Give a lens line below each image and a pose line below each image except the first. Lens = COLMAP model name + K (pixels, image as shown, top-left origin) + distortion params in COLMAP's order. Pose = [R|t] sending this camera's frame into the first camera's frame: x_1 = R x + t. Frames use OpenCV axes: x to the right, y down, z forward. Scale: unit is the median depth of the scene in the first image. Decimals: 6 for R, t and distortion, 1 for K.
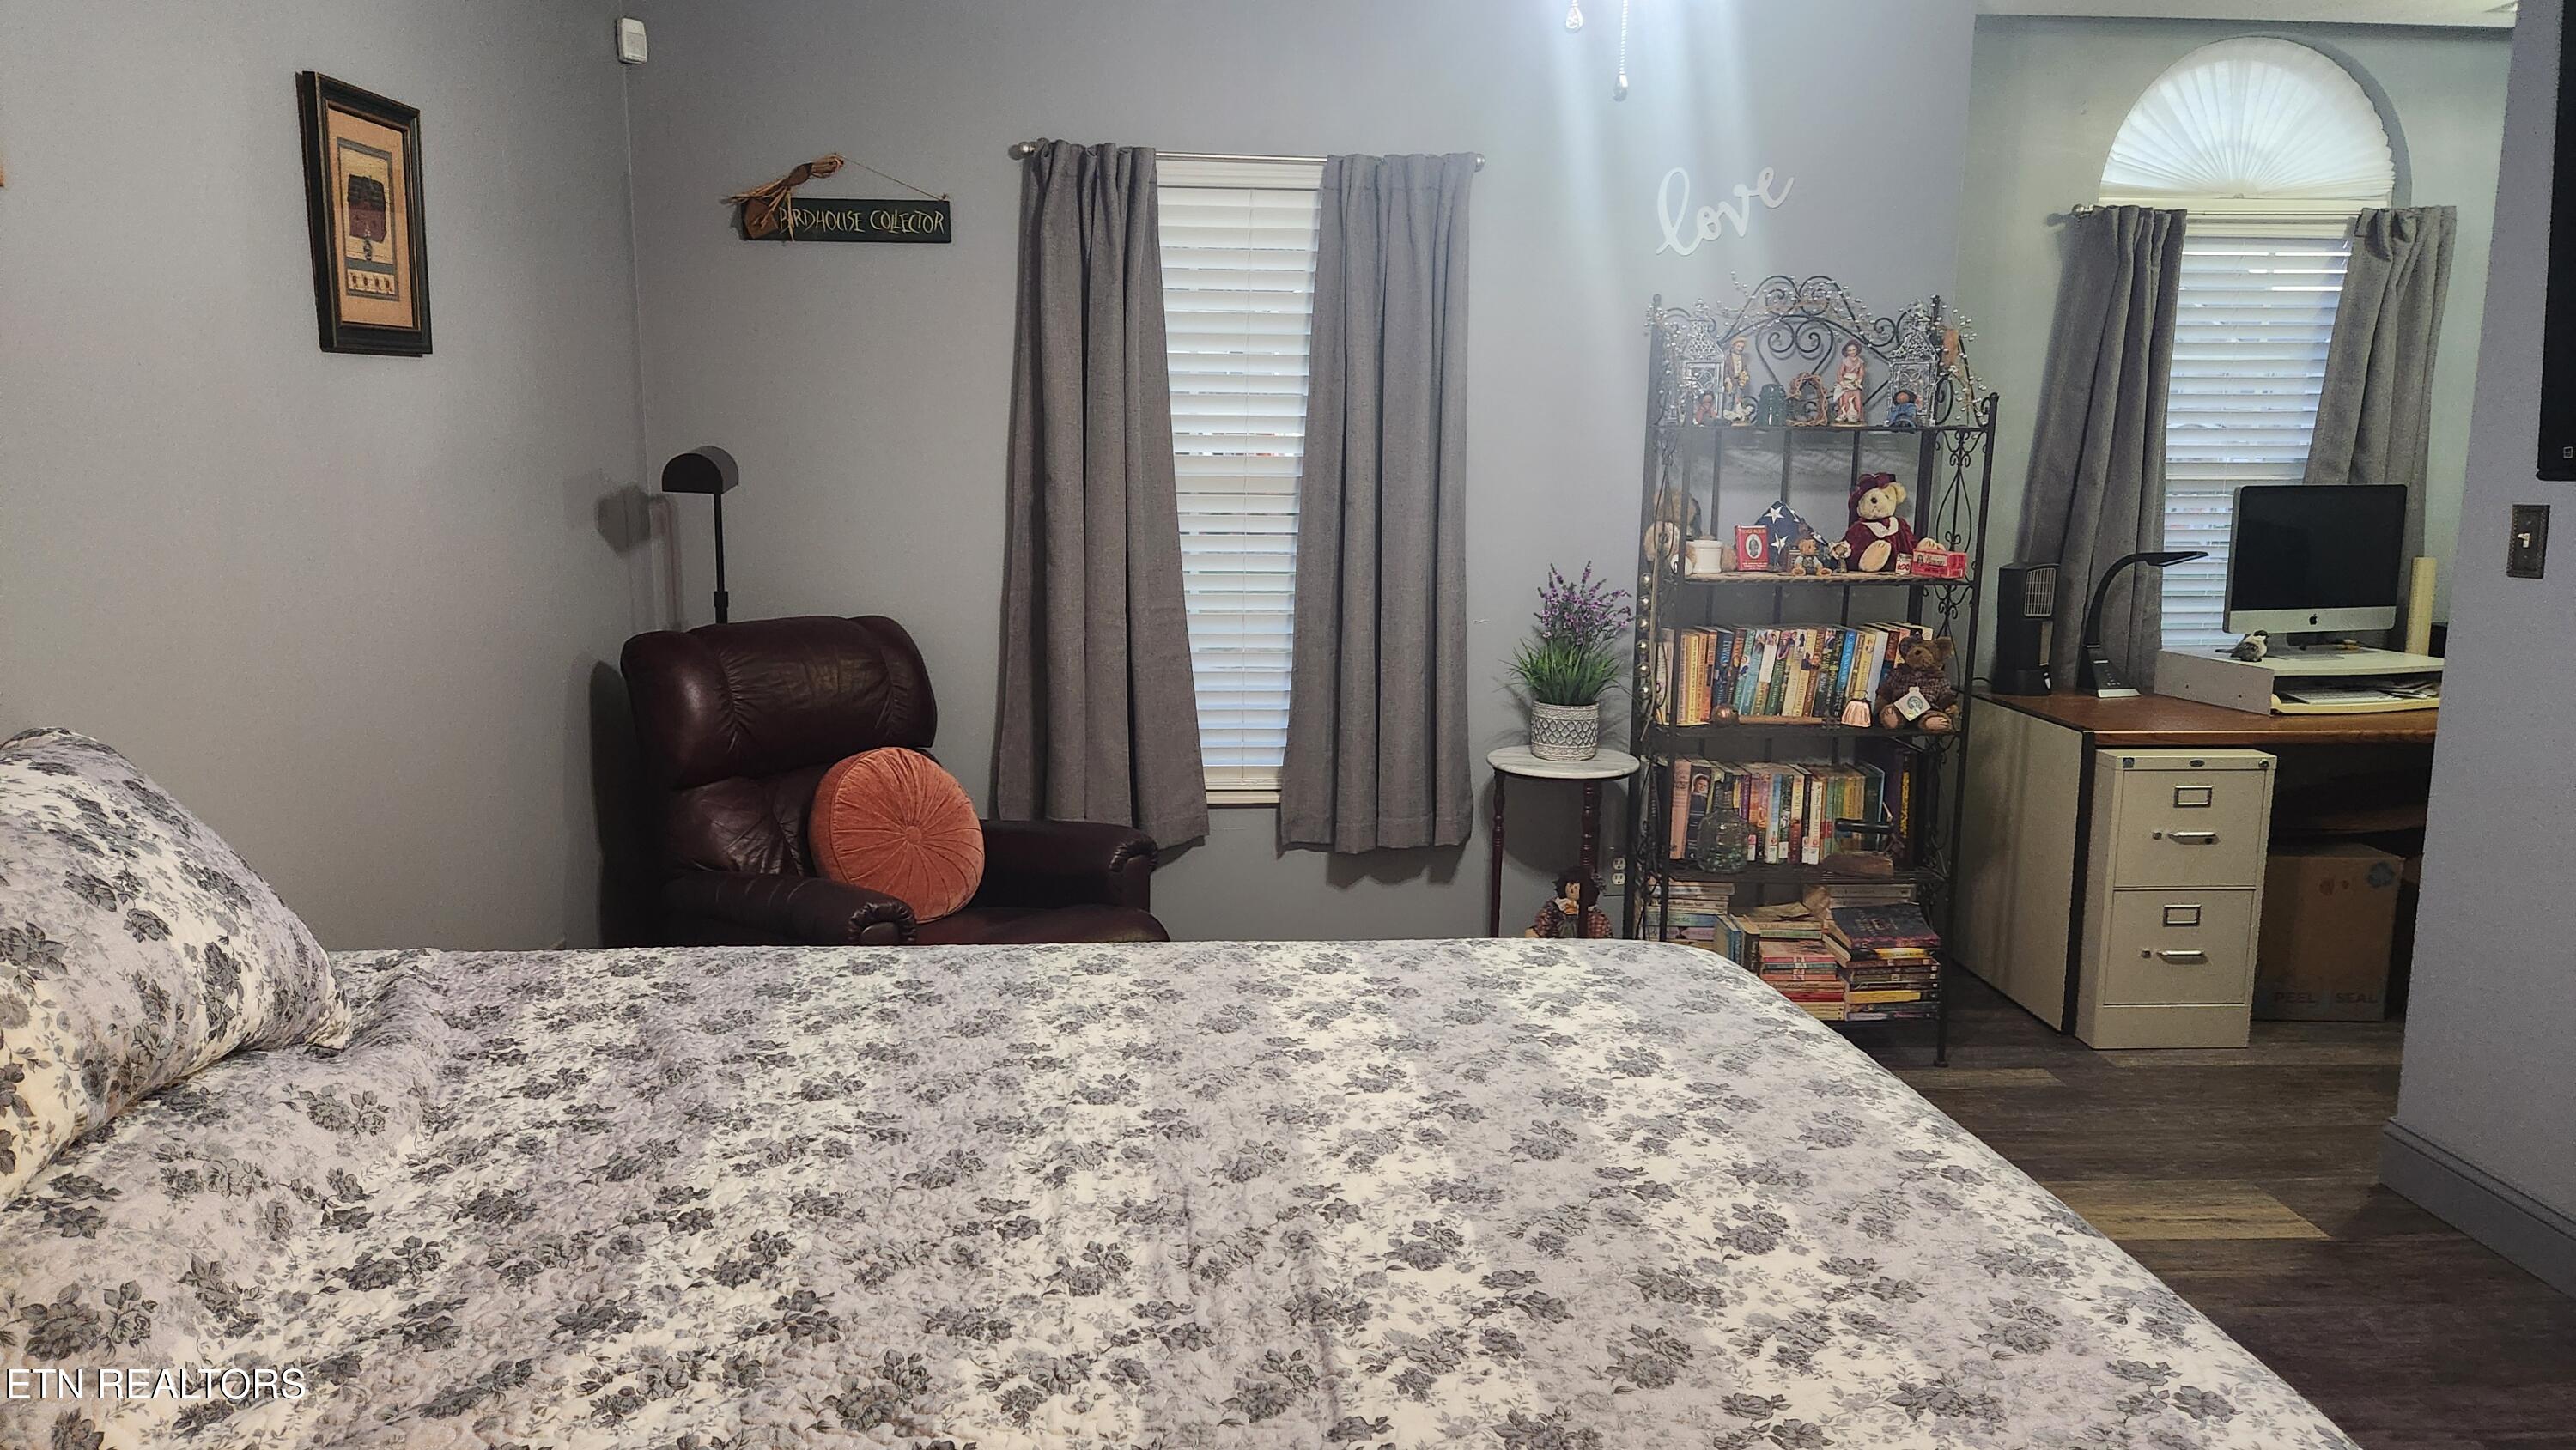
lens RADIAL K [[1728.8, 0, 1301.2], [0, 1728.8, 716.2], [0, 0, 1]] dist [0.071413, -0.060257]
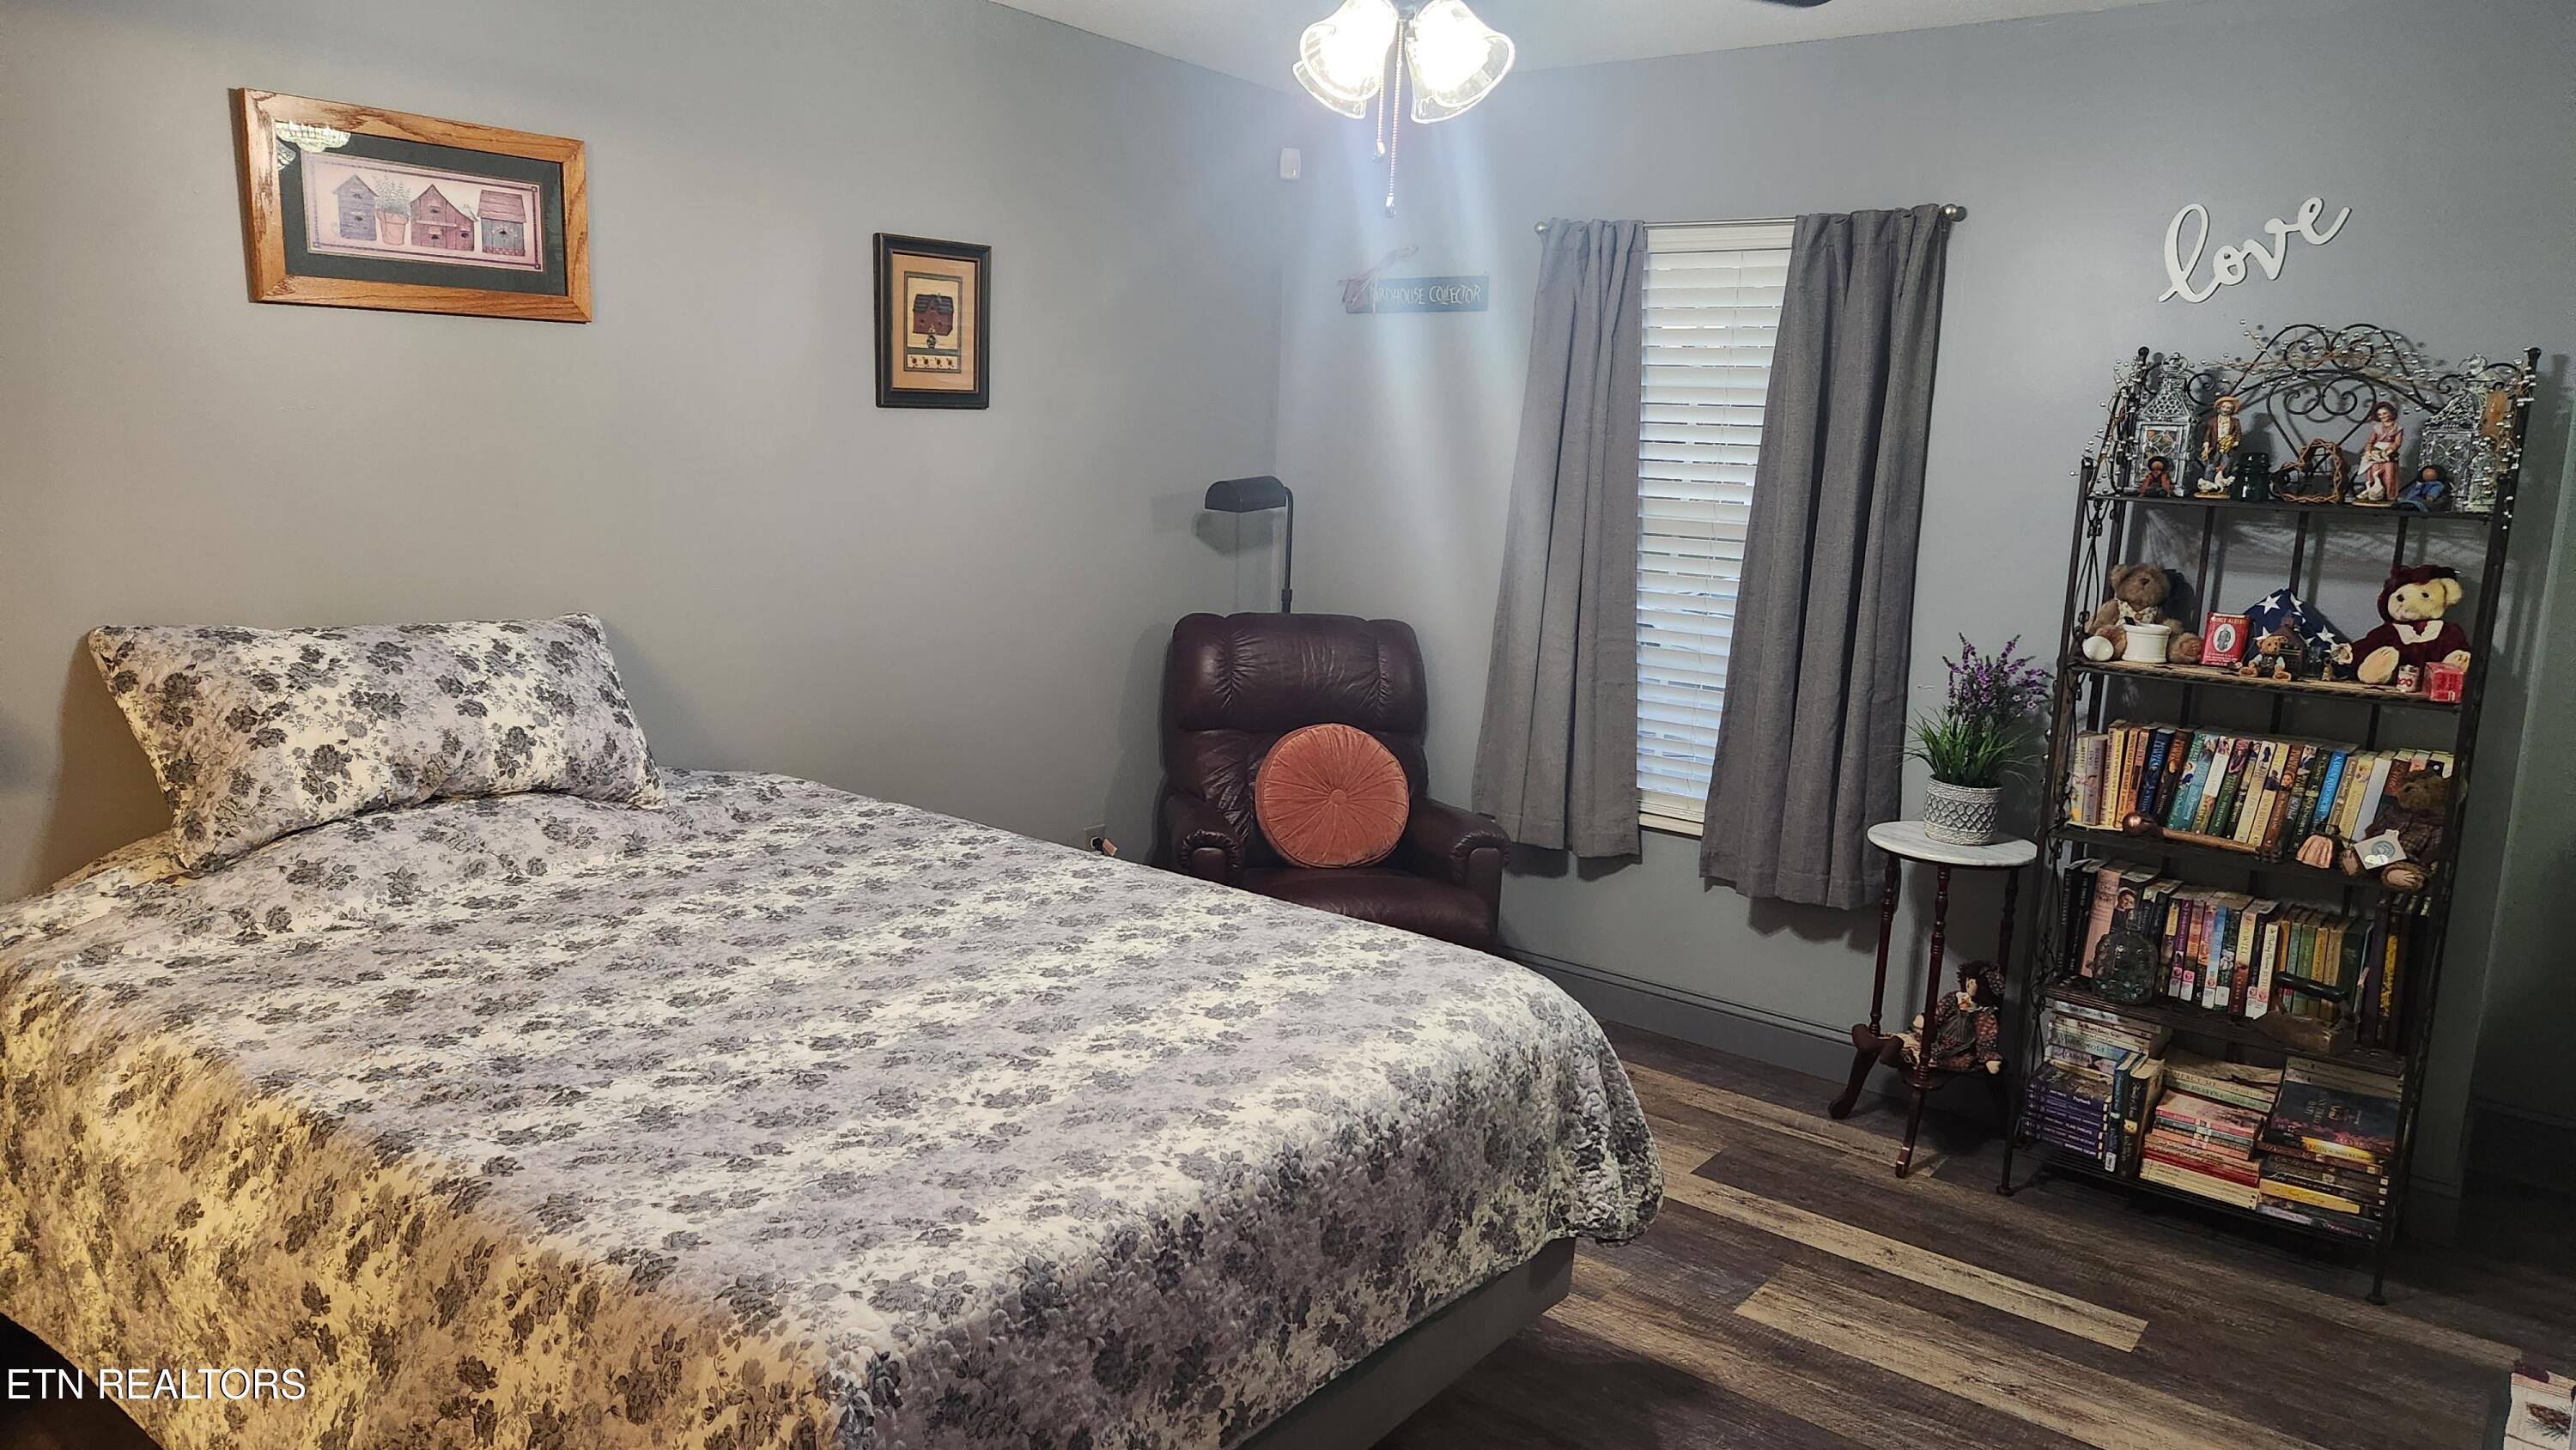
lens RADIAL K [[1728.8, 0, 1305.8], [0, 1728.8, 719.2], [0, 0, 1]] dist [0.071413, -0.060257]
pose [[0.748578, 0.133062, -0.649558, 0.721020], [-0.140575, 0.989236, 0.040640, -0.043433], [0.647973, 0.060889, 0.759225, 0.071103]]
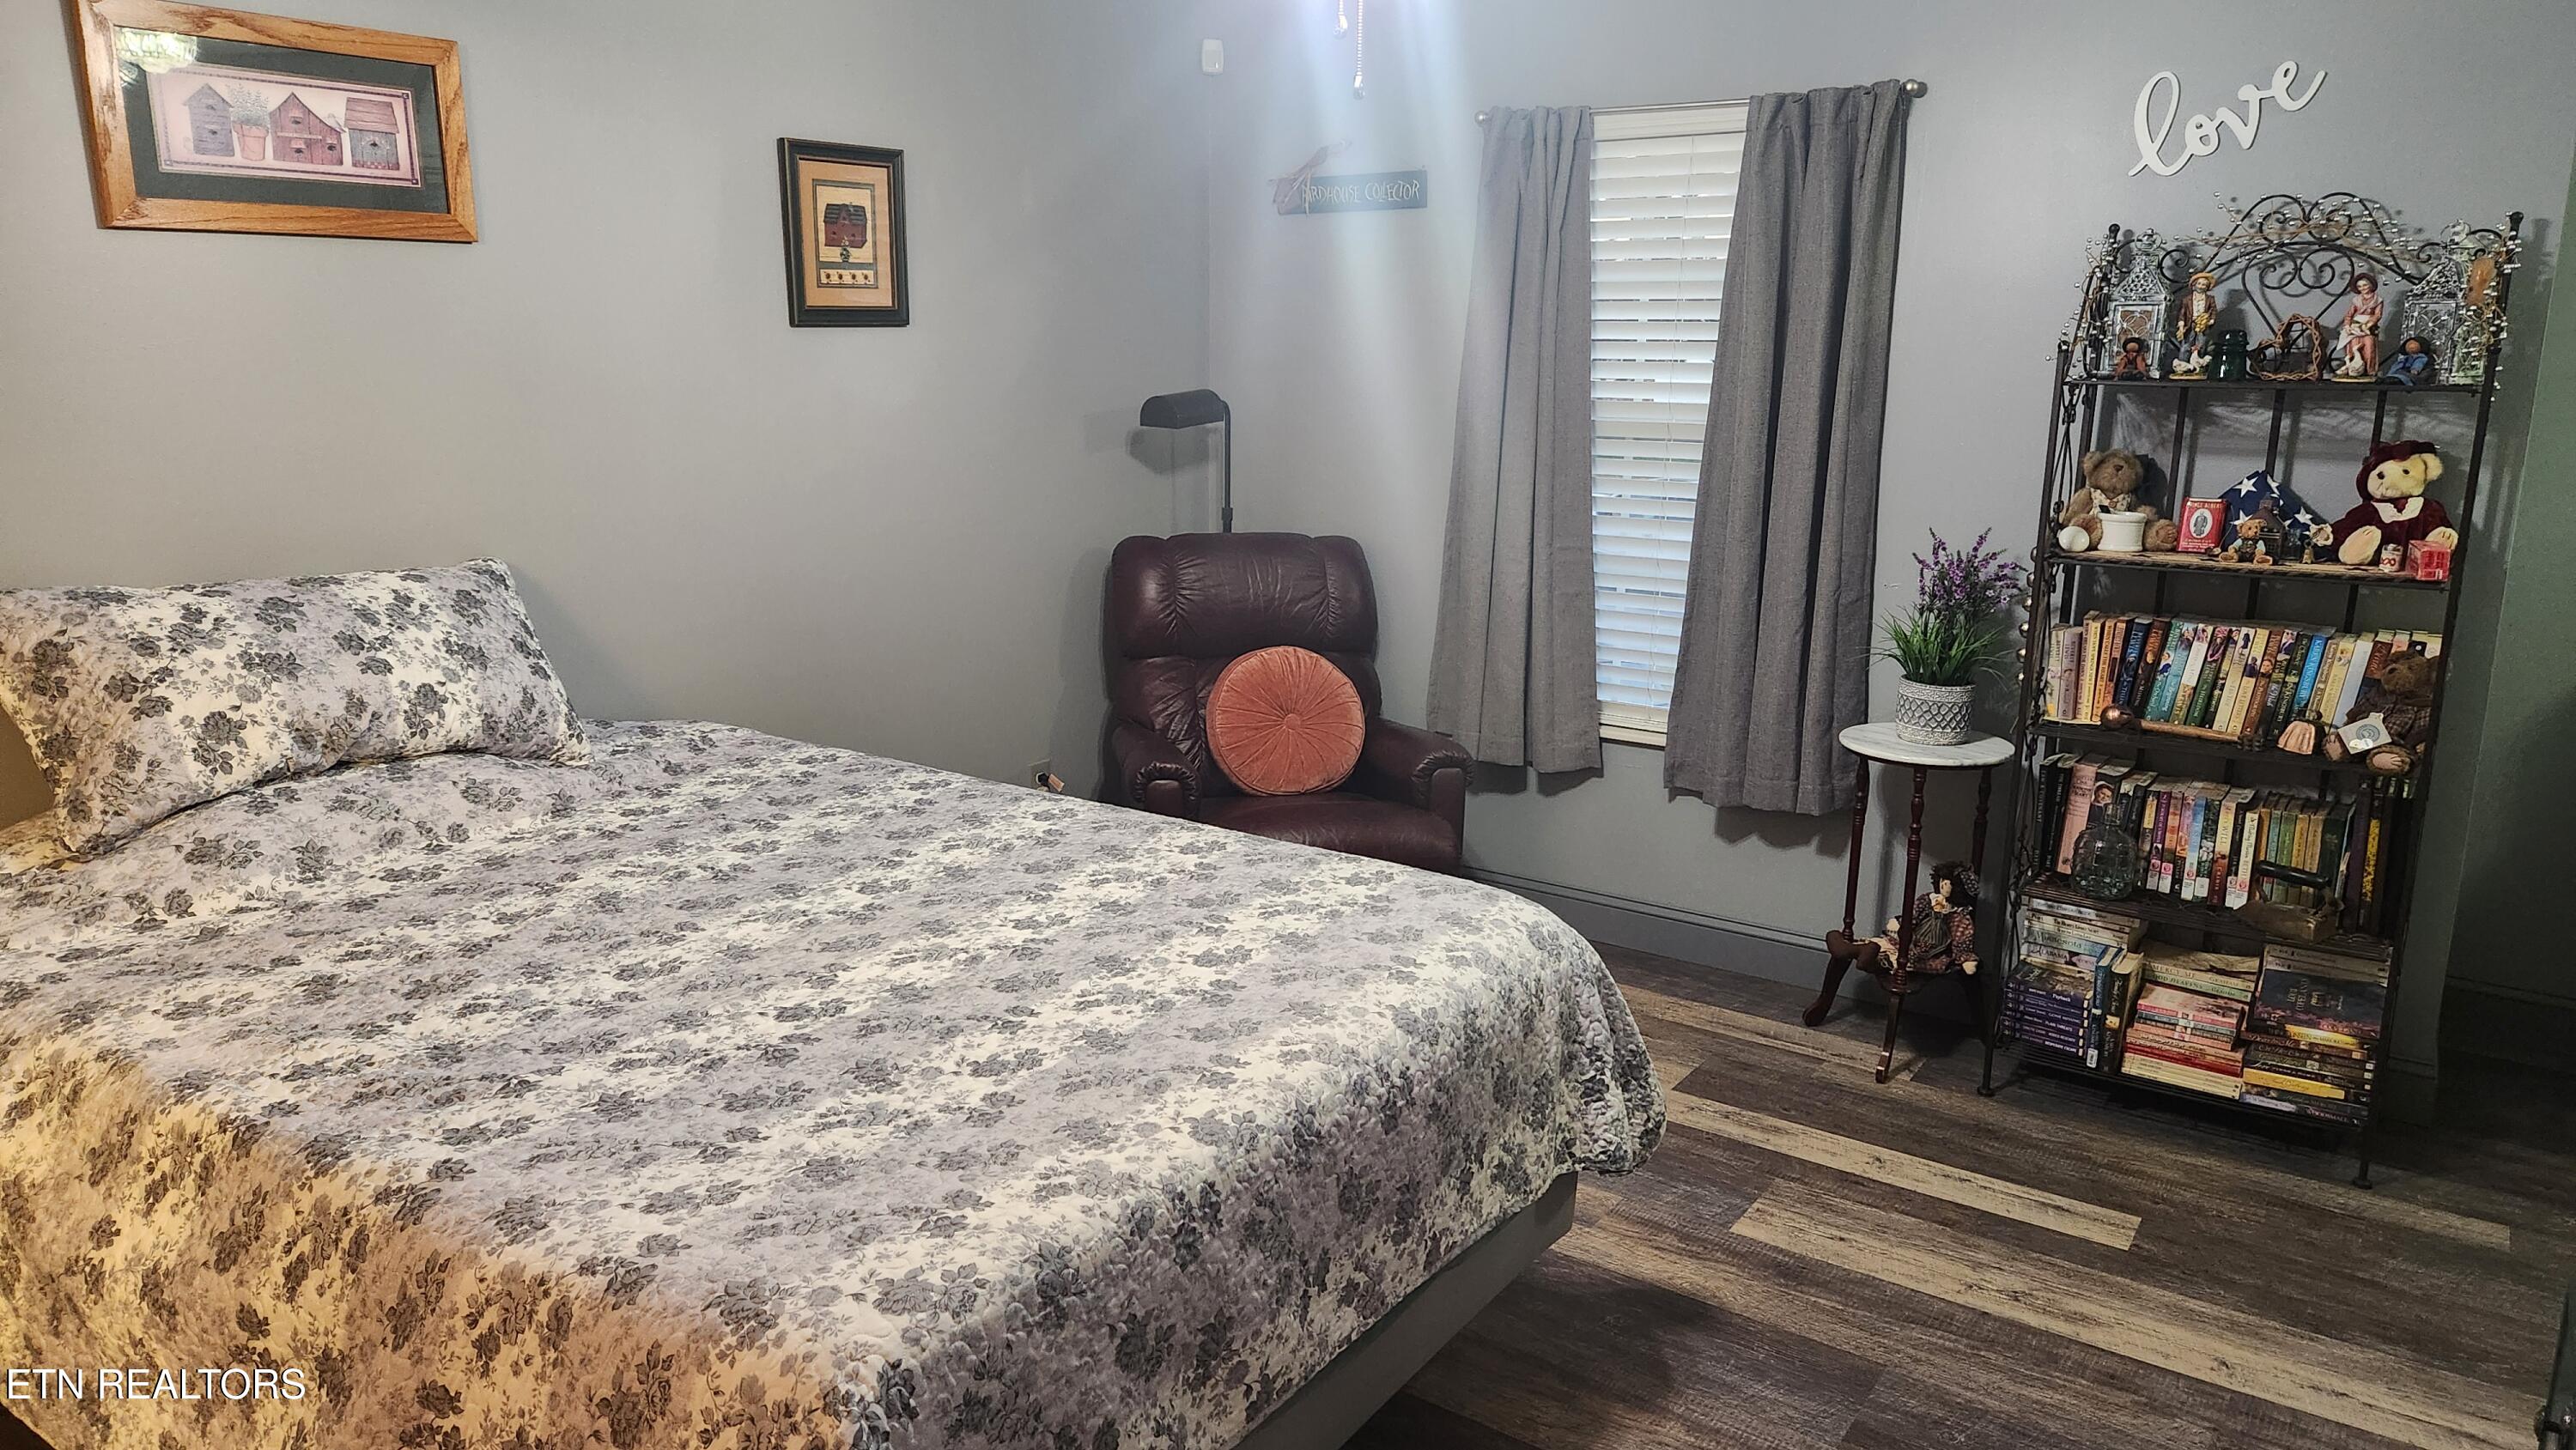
lens RADIAL K [[1728.8, 0, 1296.6], [0, 1728.8, 725.1], [0, 0, 1]] dist [0.071413, -0.060257]
pose [[0.781225, 0.135437, -0.609380, 0.661403], [-0.104686, 0.990780, 0.085997, -0.041796], [0.615409, -0.003390, 0.788201, 0.090450]]
